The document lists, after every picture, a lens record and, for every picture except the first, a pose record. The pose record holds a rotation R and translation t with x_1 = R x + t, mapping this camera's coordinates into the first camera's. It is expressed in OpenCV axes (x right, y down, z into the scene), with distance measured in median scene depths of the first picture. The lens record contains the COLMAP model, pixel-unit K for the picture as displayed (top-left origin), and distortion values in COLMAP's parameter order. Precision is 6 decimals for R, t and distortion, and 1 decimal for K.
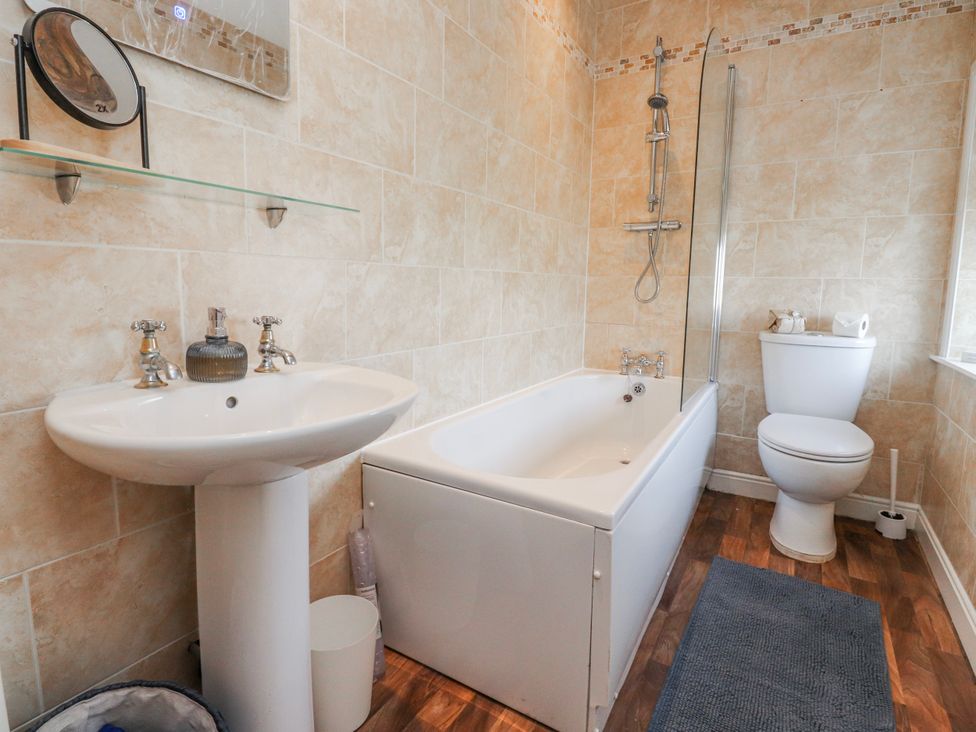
lens RADIAL K [[506.4, 0, 483.9], [0, 506.4, 346.5], [0, 0, 1]] dist [0.002386, -0.014200]
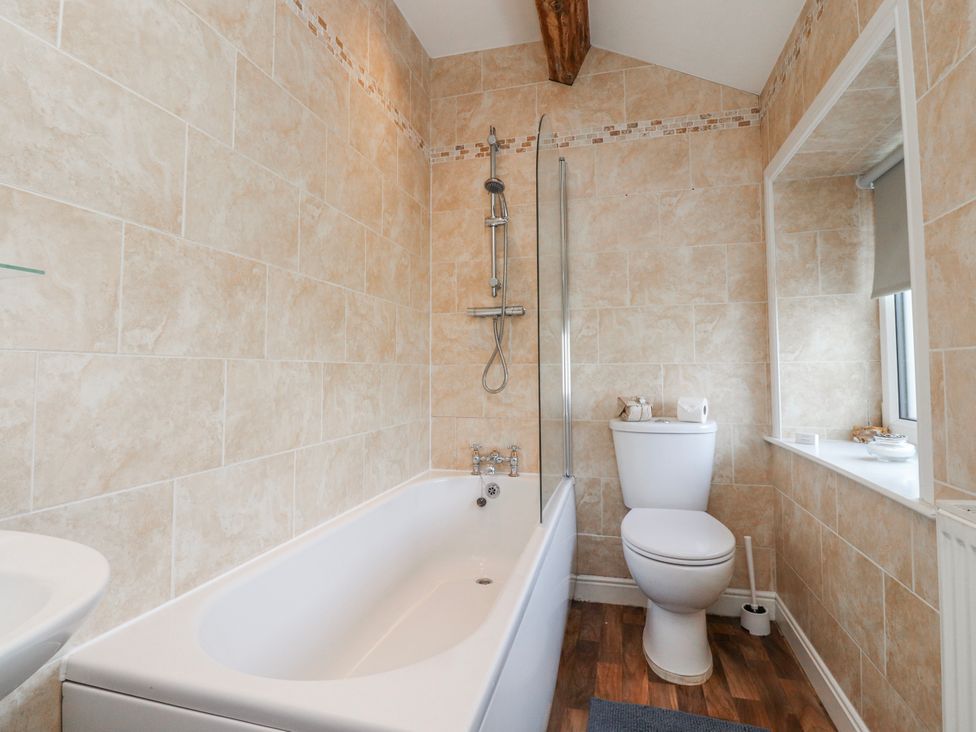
lens RADIAL K [[506.4, 0, 483.9], [0, 506.4, 346.5], [0, 0, 1]] dist [0.002386, -0.014200]
pose [[0.958944, -0.006242, 0.283527, 0.051395], [0.054432, 0.985221, -0.162410, -0.026475], [-0.278323, 0.171175, 0.945111, 0.154053]]
